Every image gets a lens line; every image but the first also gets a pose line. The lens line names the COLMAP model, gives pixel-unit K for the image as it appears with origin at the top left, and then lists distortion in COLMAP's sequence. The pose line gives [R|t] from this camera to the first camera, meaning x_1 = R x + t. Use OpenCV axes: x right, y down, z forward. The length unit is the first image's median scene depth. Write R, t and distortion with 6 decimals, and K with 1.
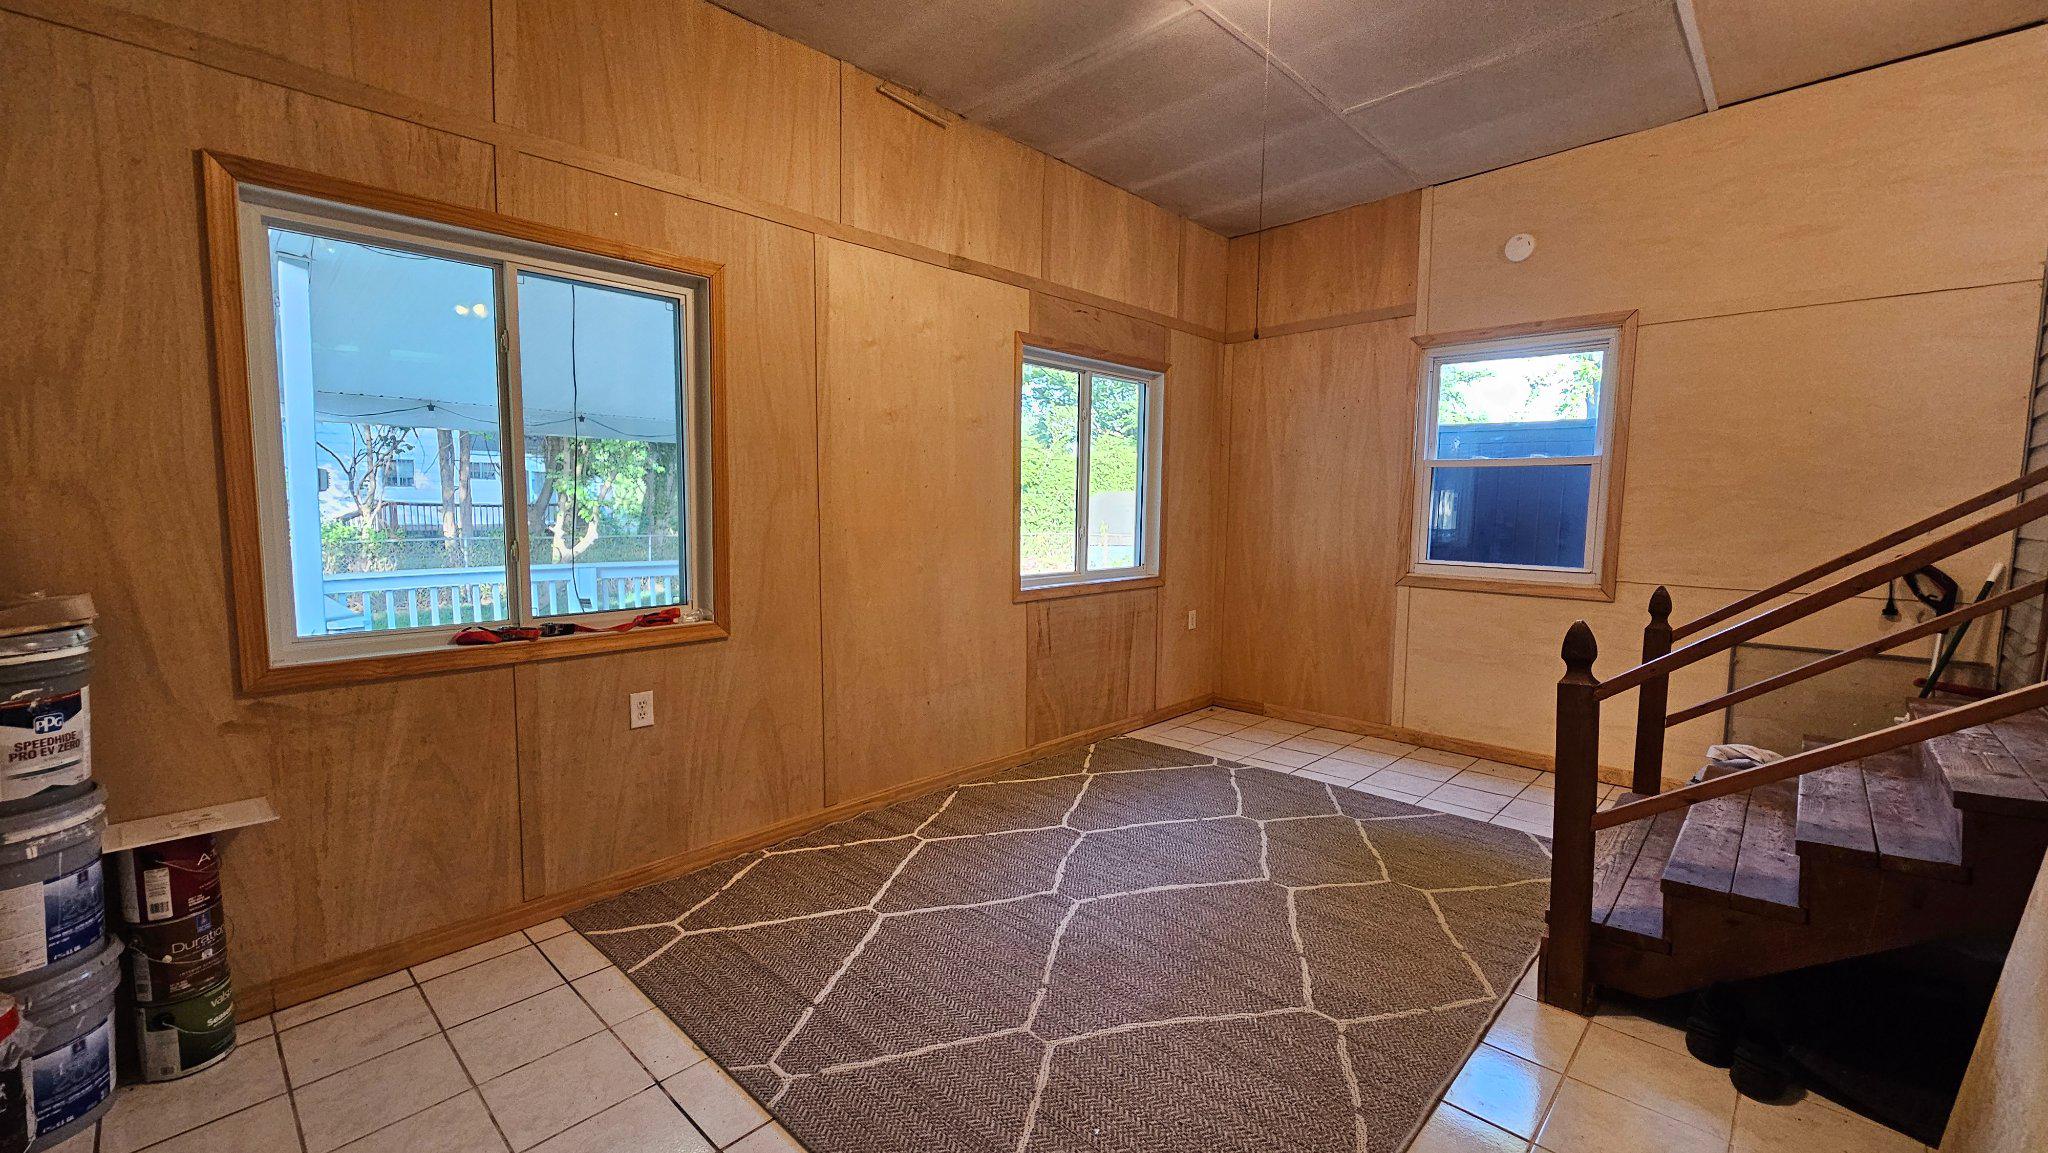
lens RADIAL K [[838.9, 0, 1008.7], [0, 838.9, 579.2], [0, 0, 1]] dist [0.000292, -0.000037]
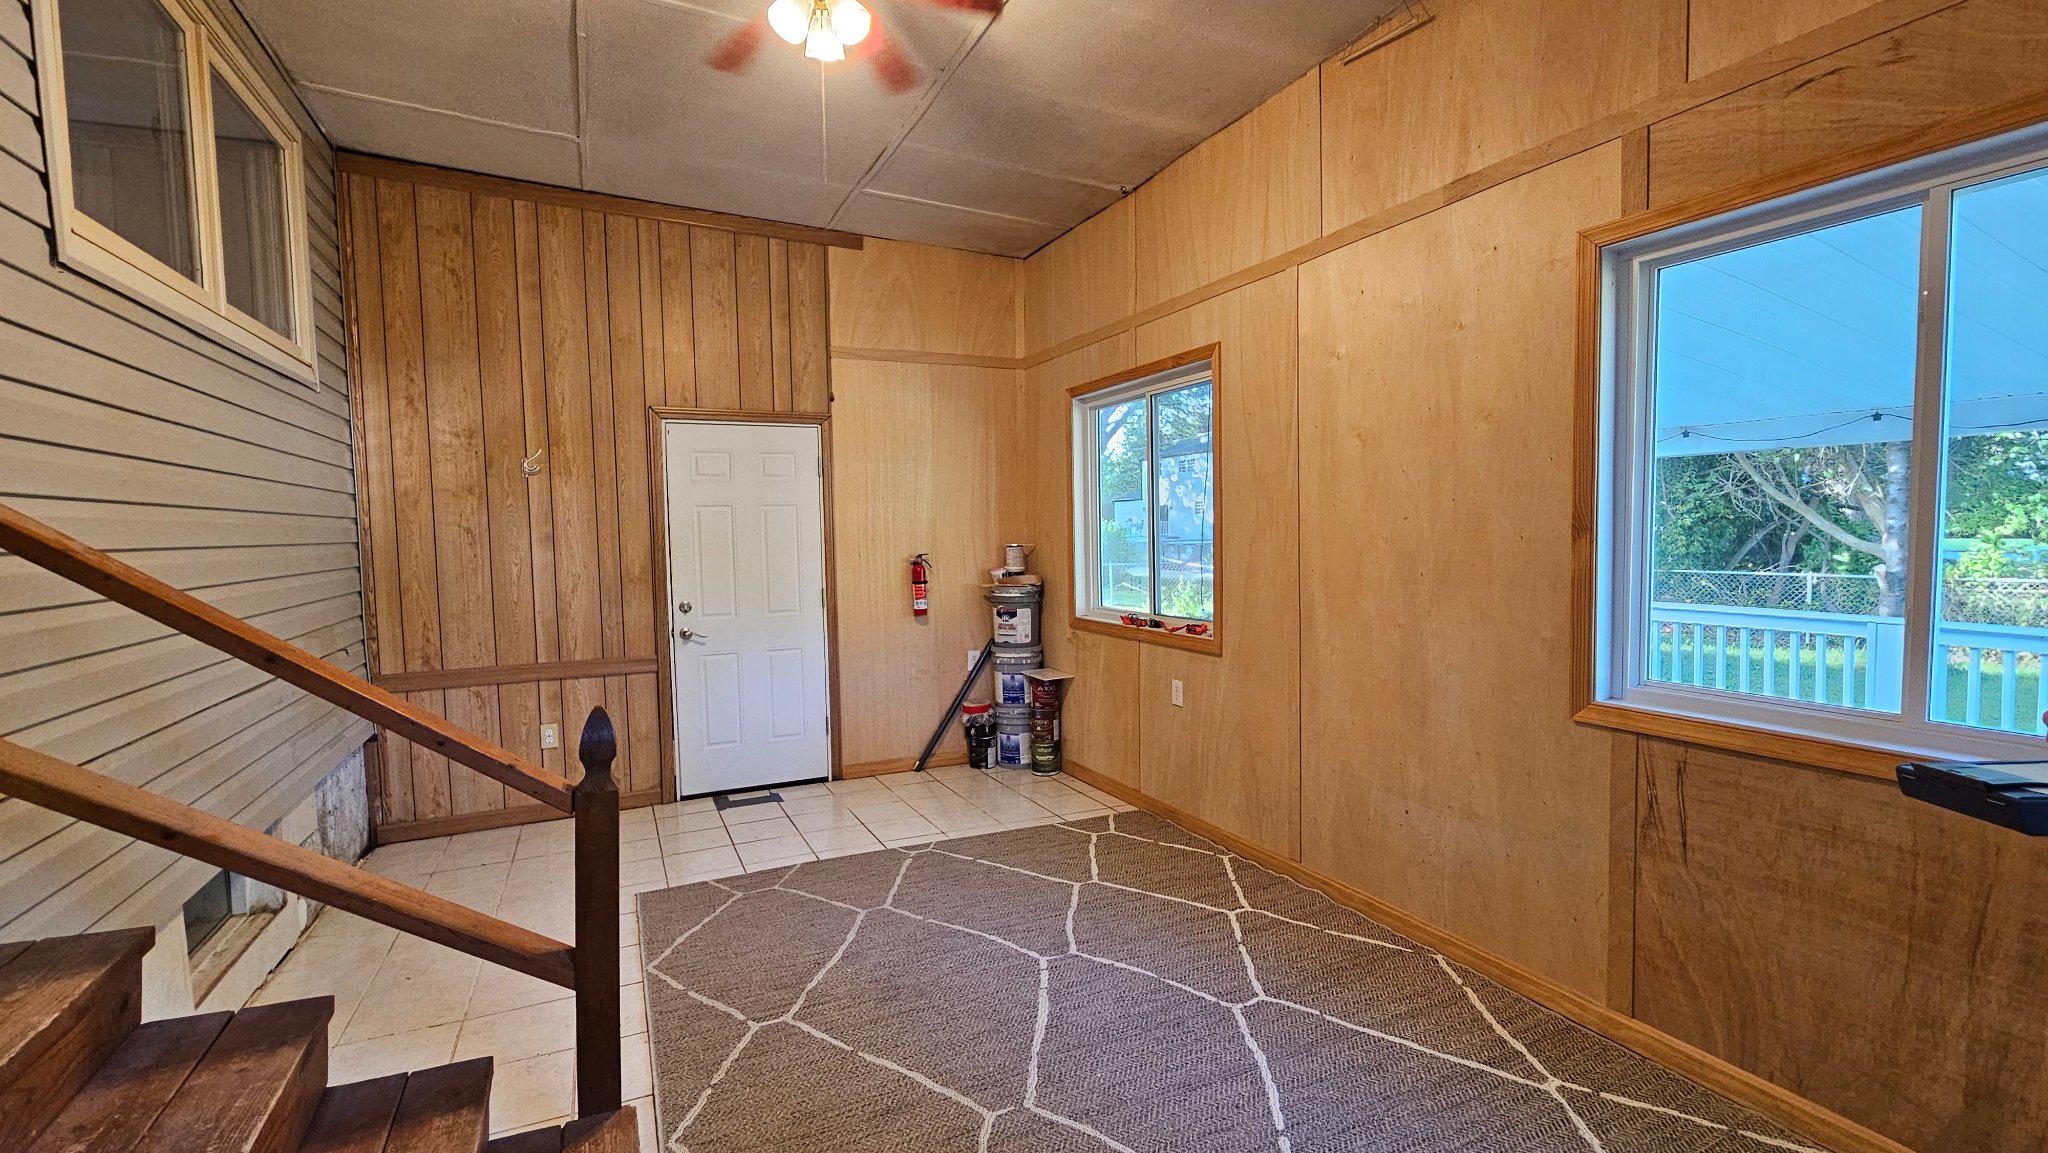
lens RADIAL K [[855.7, 0, 995.3], [0, 855.7, 579.2], [0, 0, 1]] dist [0.001368, -0.000189]
pose [[-0.353425, 0.050314, -0.934109, 0.901390], [-0.075190, 0.993794, 0.081977, -0.112178], [0.932436, 0.099208, -0.347449, 1.126641]]
